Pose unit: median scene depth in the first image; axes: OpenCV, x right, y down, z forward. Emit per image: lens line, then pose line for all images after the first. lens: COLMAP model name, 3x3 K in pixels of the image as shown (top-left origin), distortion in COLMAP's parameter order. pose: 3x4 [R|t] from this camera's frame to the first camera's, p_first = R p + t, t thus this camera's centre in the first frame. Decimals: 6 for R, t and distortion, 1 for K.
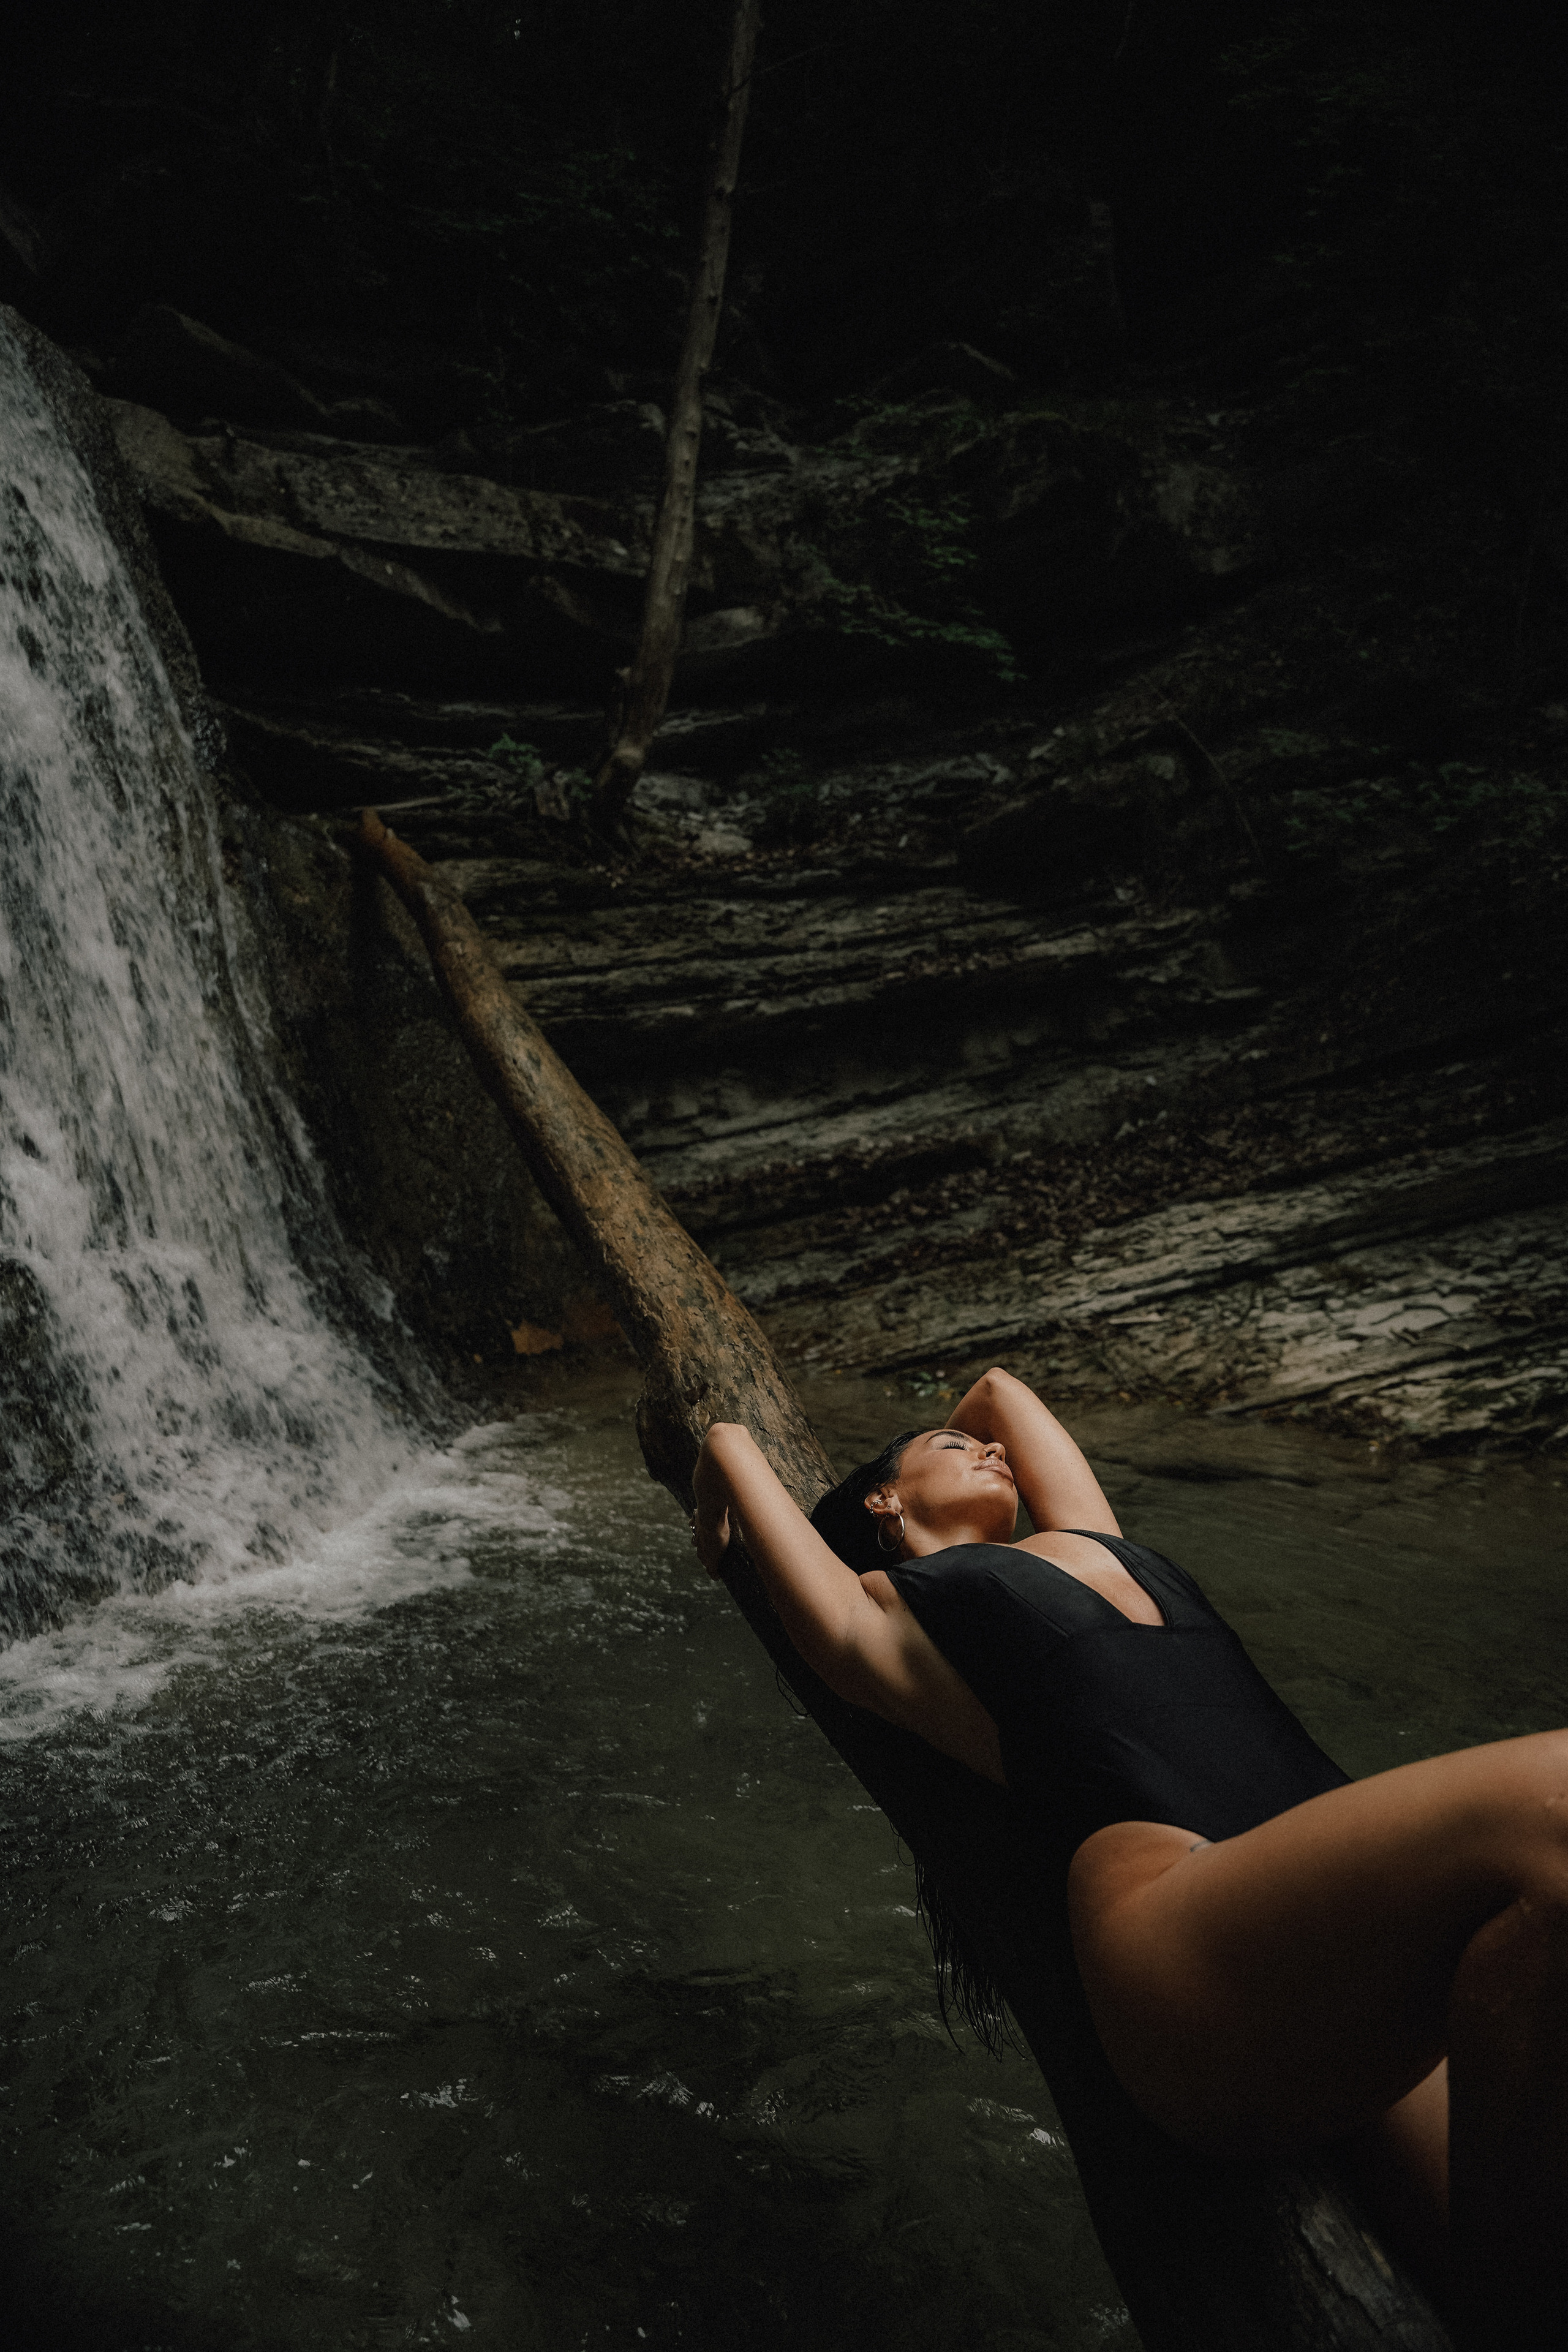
lens RADIAL K [[1549.7, 0, 778.3], [0, 1549.7, 1171.7], [0, 0, 1]] dist [-0.011341, 0.002943]
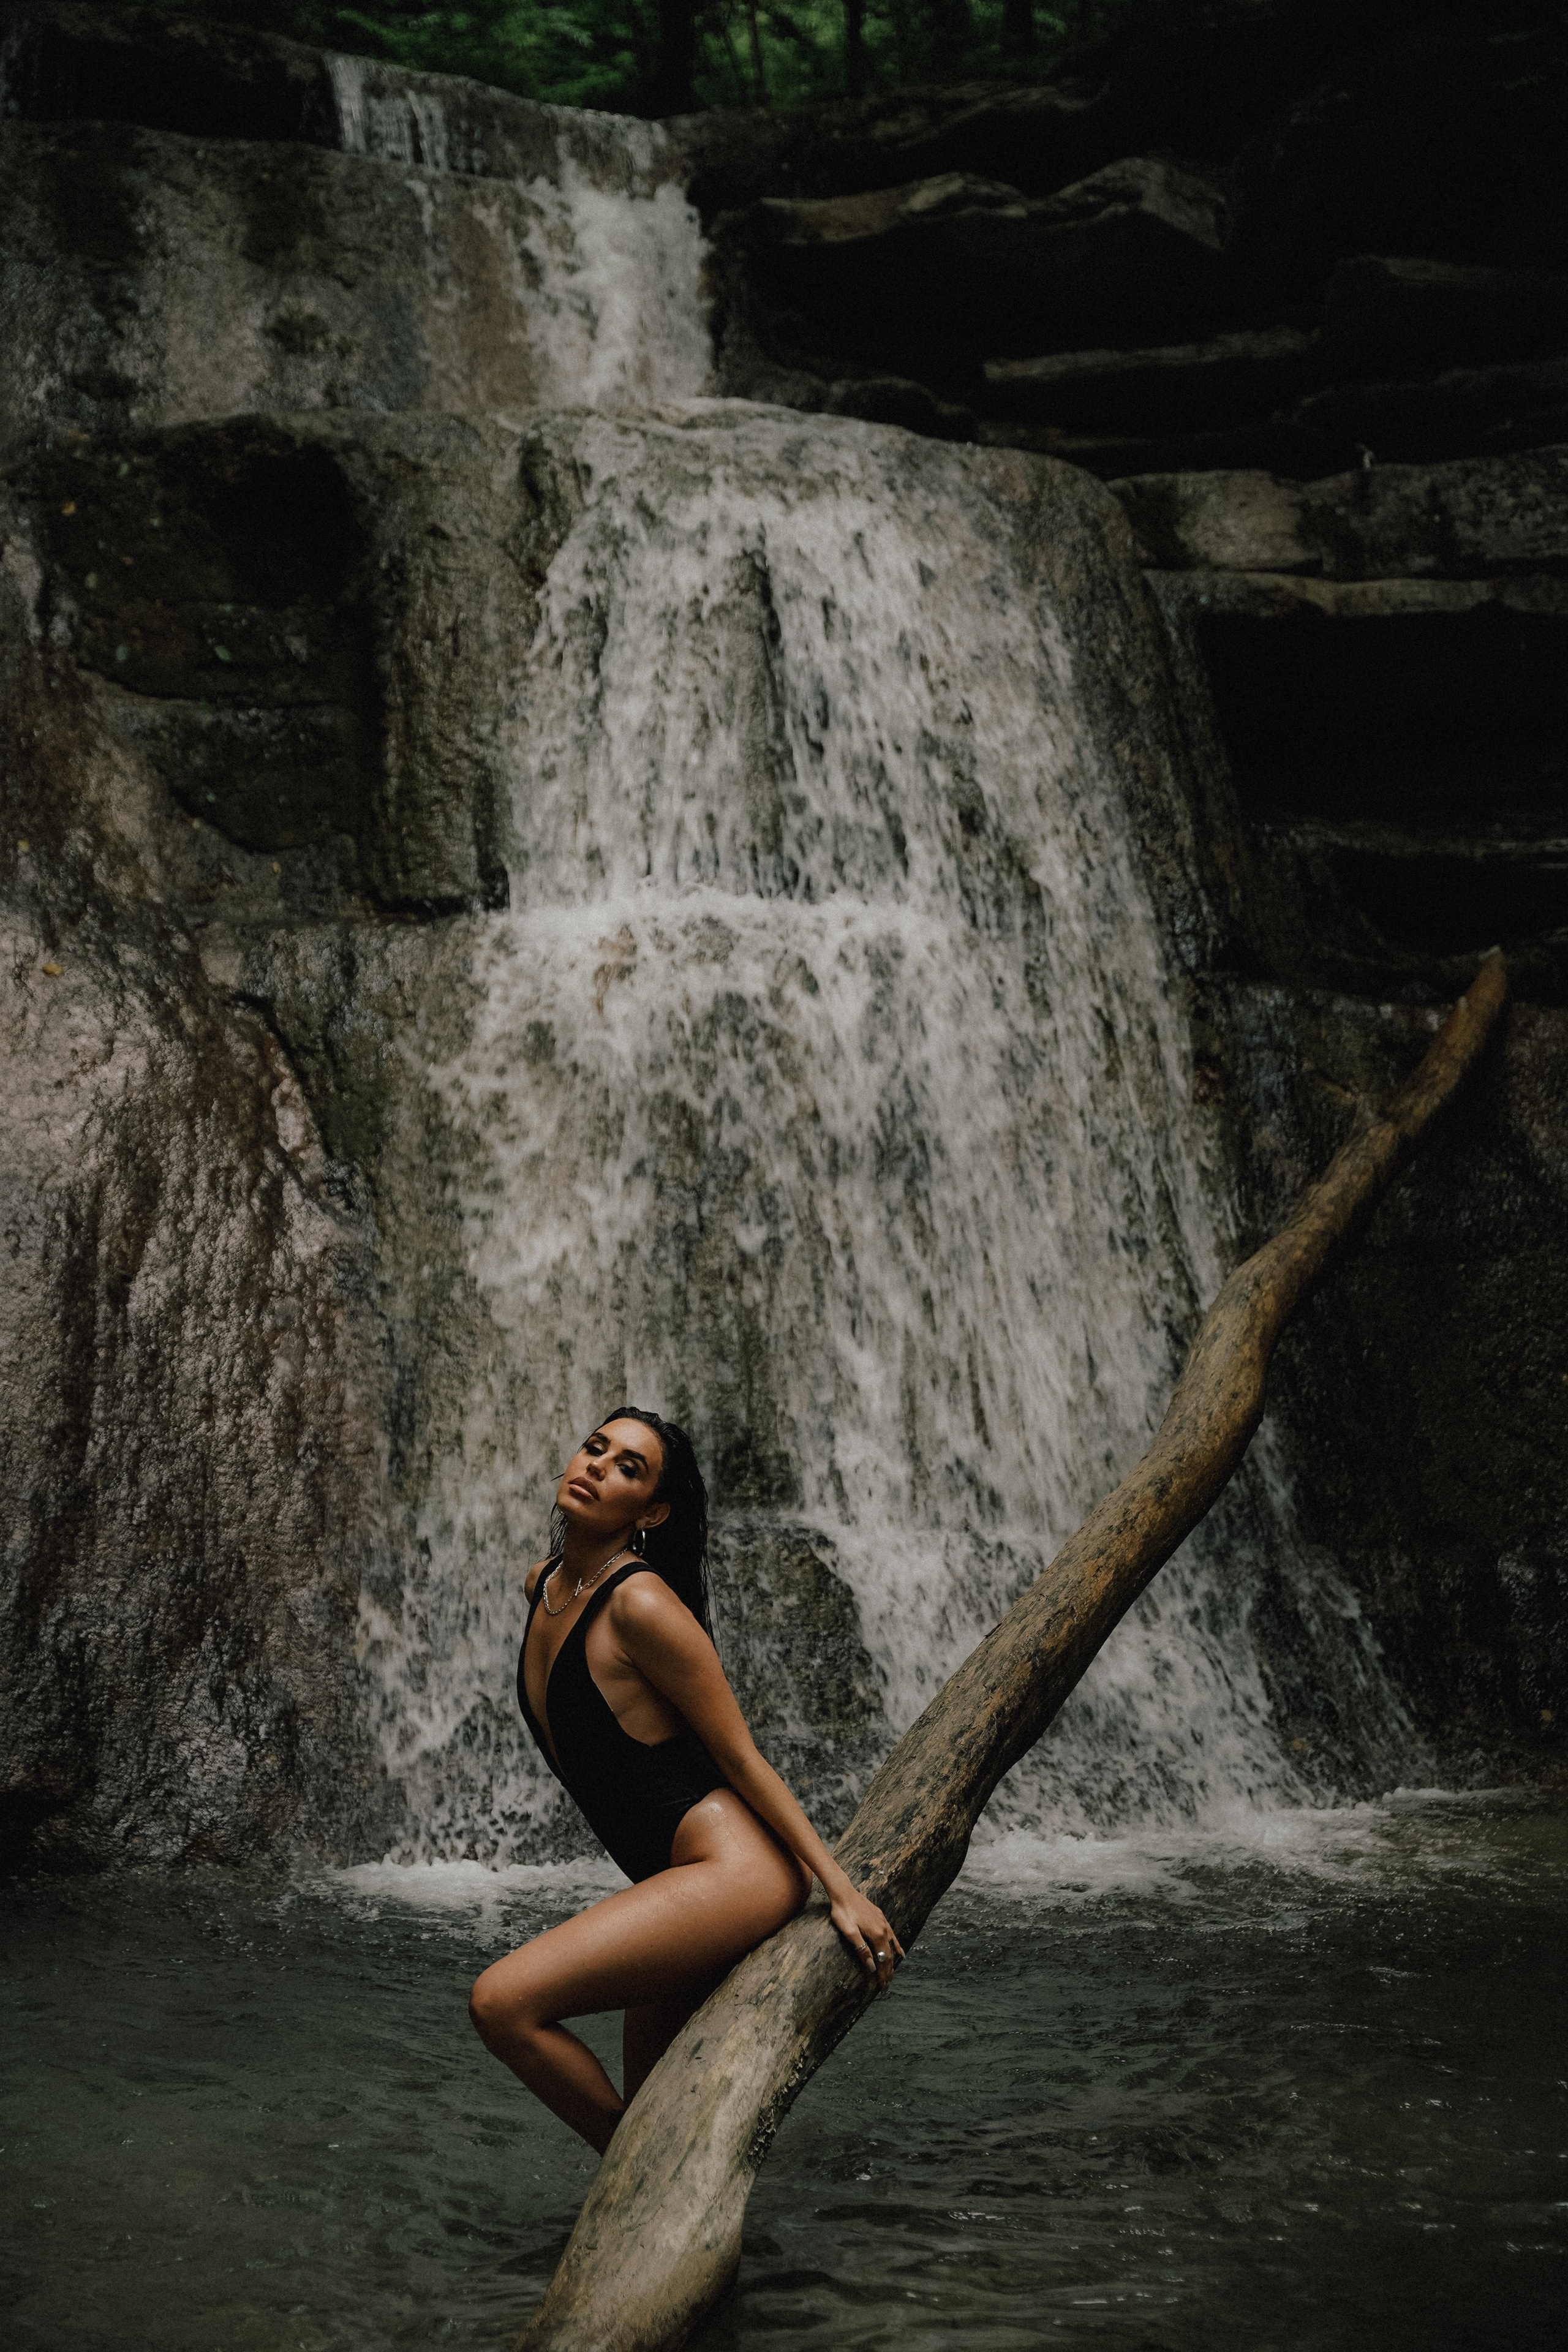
lens RADIAL K [[3336.0, 0, 786.1], [0, 3336.0, 1185.2], [0, 0, 1]] dist [0.007631, 0.000000]
pose [[0.725802, -0.033263, -0.687099, 0.495117], [-0.020022, 0.997386, -0.069435, -0.009434], [0.687612, 0.064153, 0.723238, -0.312108]]
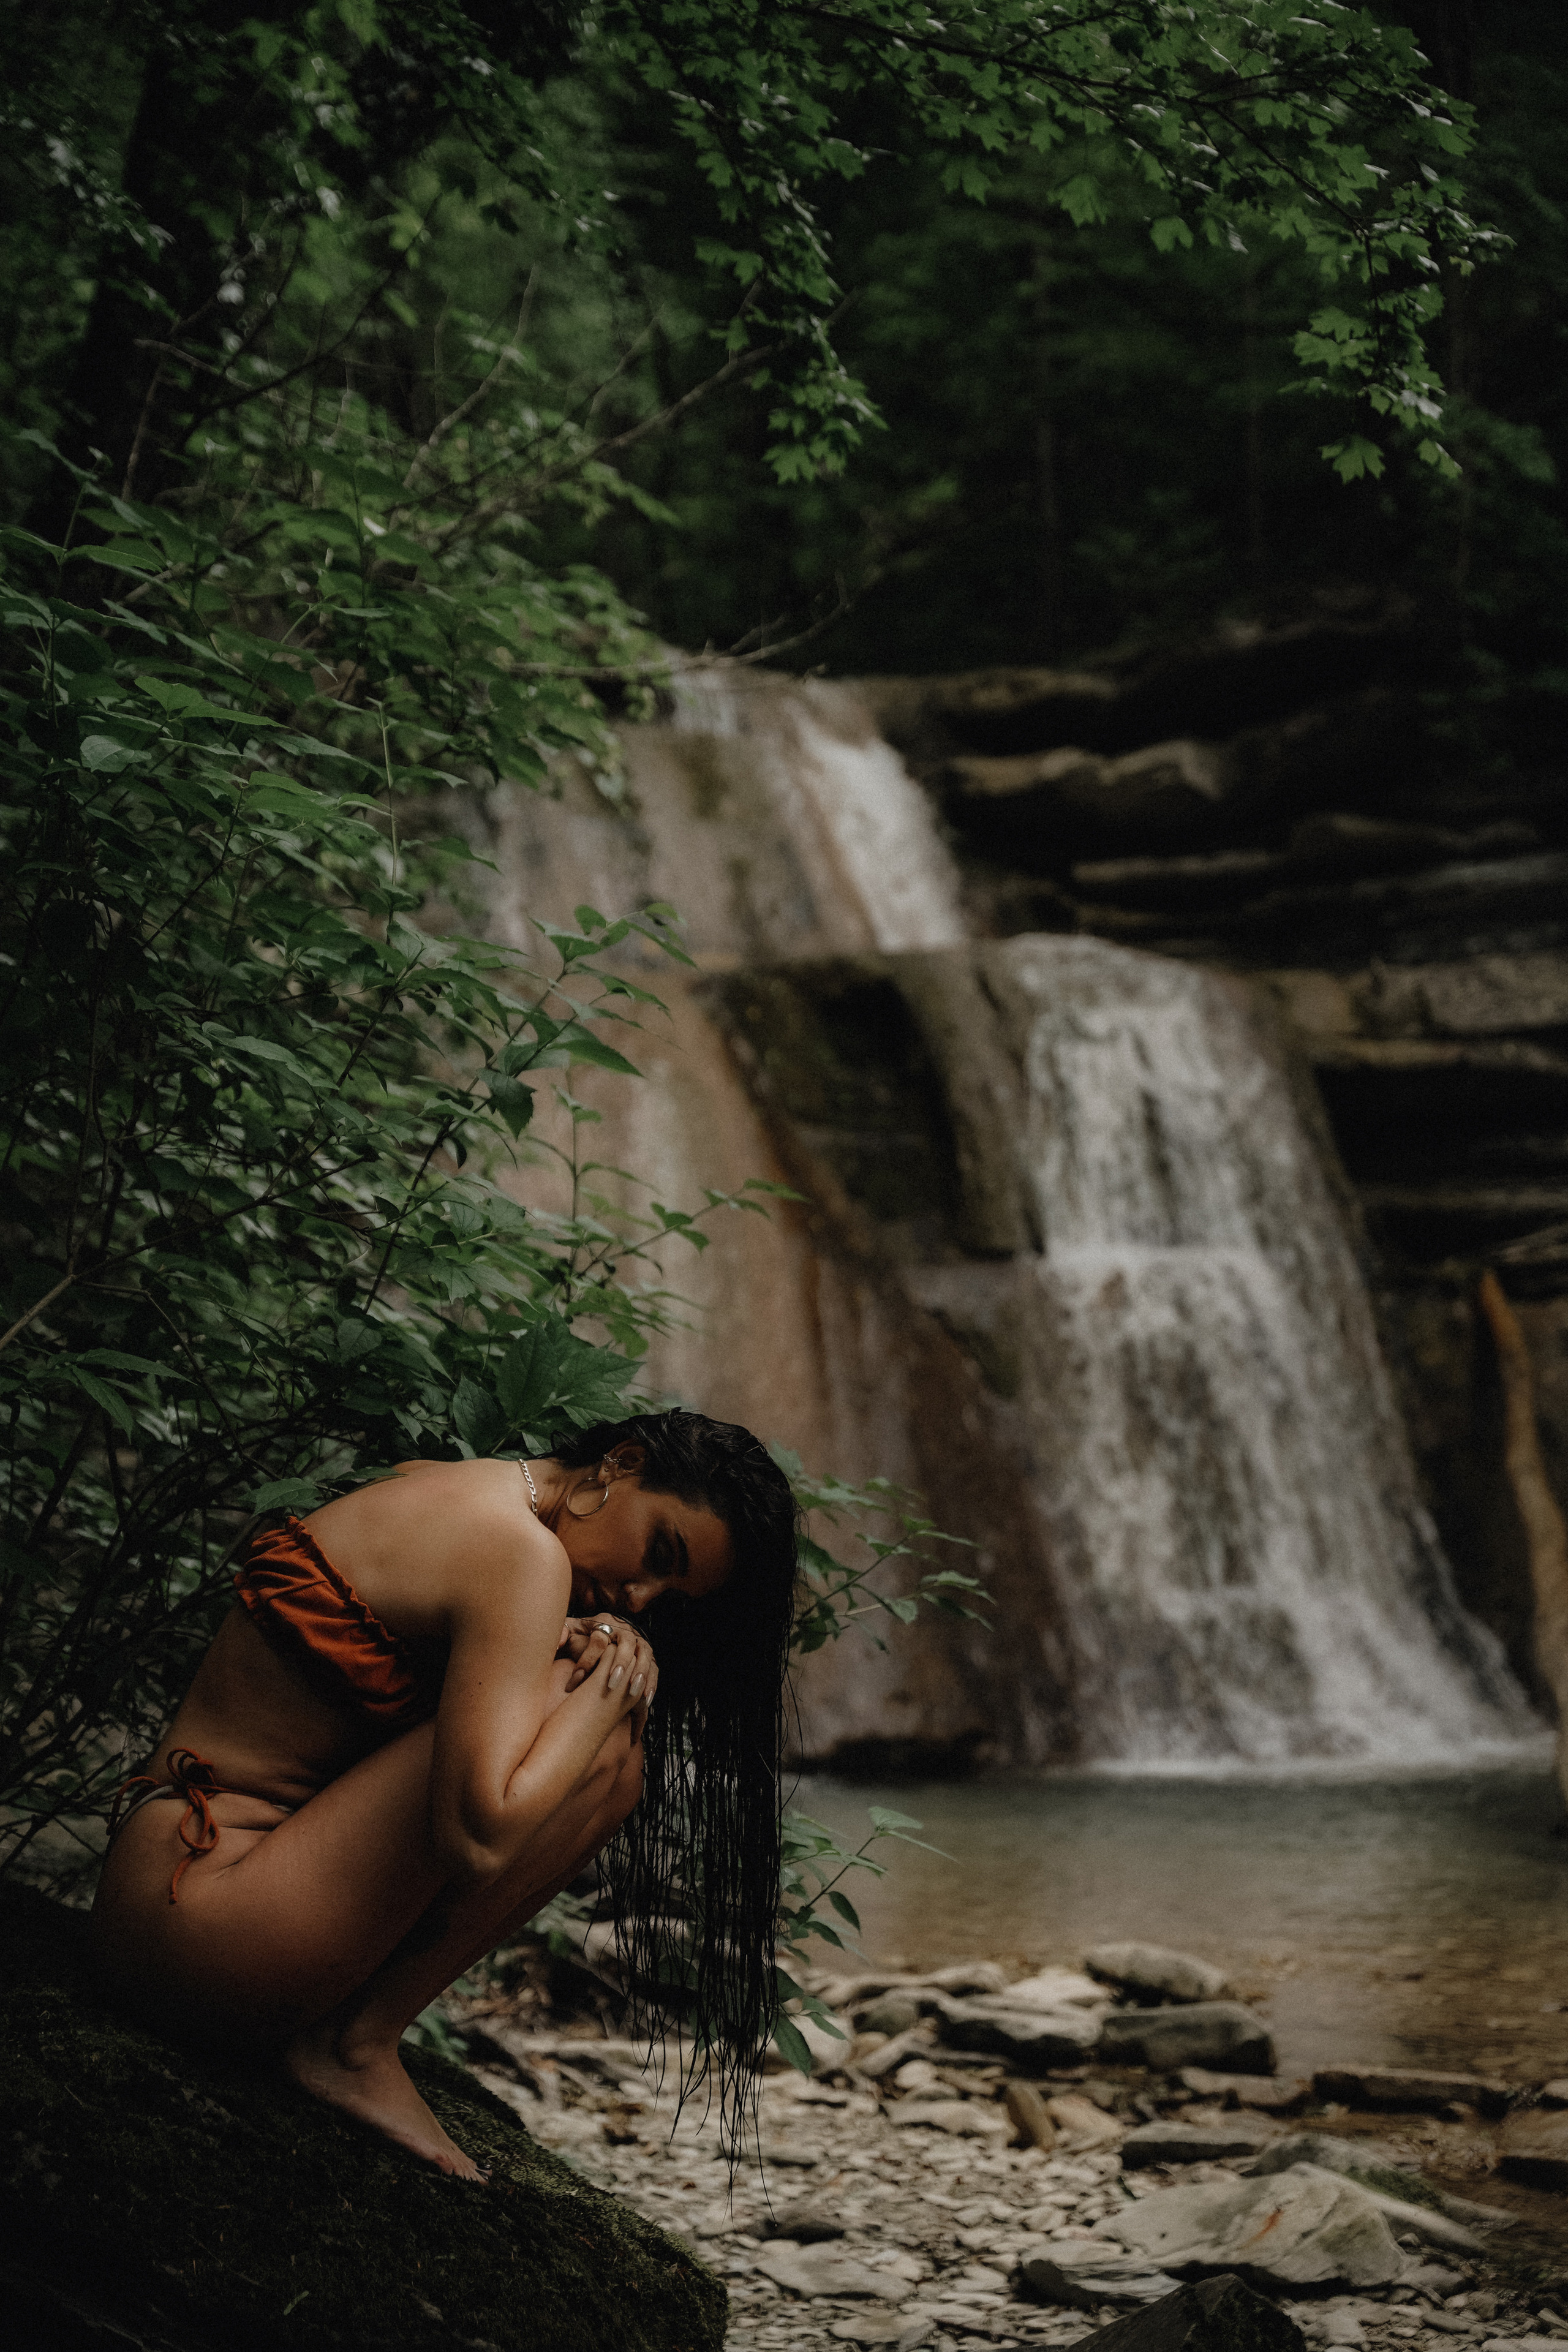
lens RADIAL K [[3671.4, 0, 785.3], [0, 3671.4, 1179.7], [0, 0, 1]] dist [-0.184593, 0.000000]
pose [[0.868919, -0.066077, -0.490524, 0.597298], [0.002657, 0.991657, -0.128878, 0.059444], [0.494948, 0.110681, 0.861845, -1.578636]]
